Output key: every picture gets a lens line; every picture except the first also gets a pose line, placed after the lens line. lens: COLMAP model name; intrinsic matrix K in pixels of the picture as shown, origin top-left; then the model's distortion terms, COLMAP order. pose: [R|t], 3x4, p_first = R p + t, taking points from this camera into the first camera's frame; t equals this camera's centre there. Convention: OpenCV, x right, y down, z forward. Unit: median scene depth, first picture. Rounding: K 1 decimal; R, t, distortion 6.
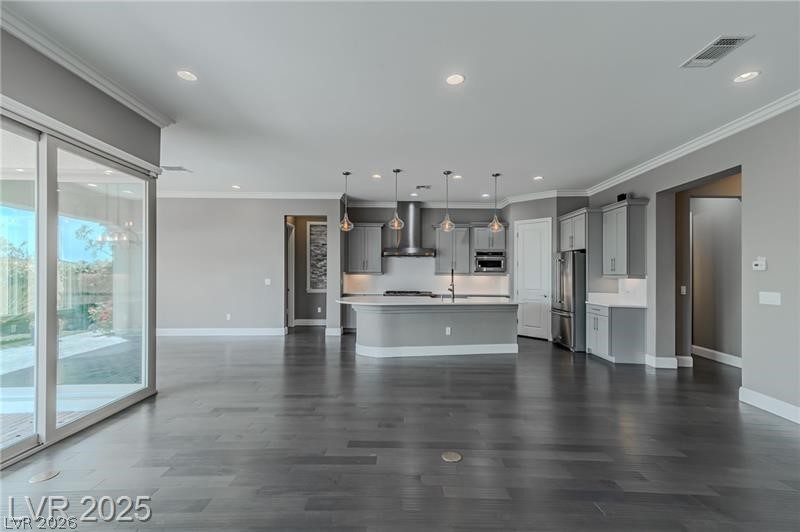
lens RADIAL K [[356.6, 0, 402.0], [0, 356.6, 270.6], [0, 0, 1]] dist [0.035912, 0.000118]
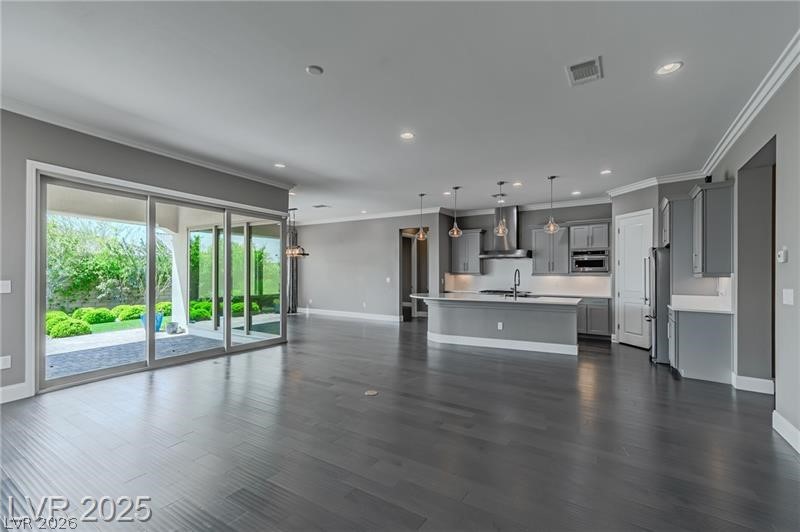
lens RADIAL K [[356.6, 0, 396.6], [0, 356.6, 264.0], [0, 0, 1]] dist [0.035912, 0.000118]
pose [[0.835621, -0.018420, -0.548997, 0.370379], [0.004884, 0.999647, -0.026107, 0.004664], [0.549285, 0.019134, 0.835416, -0.078380]]
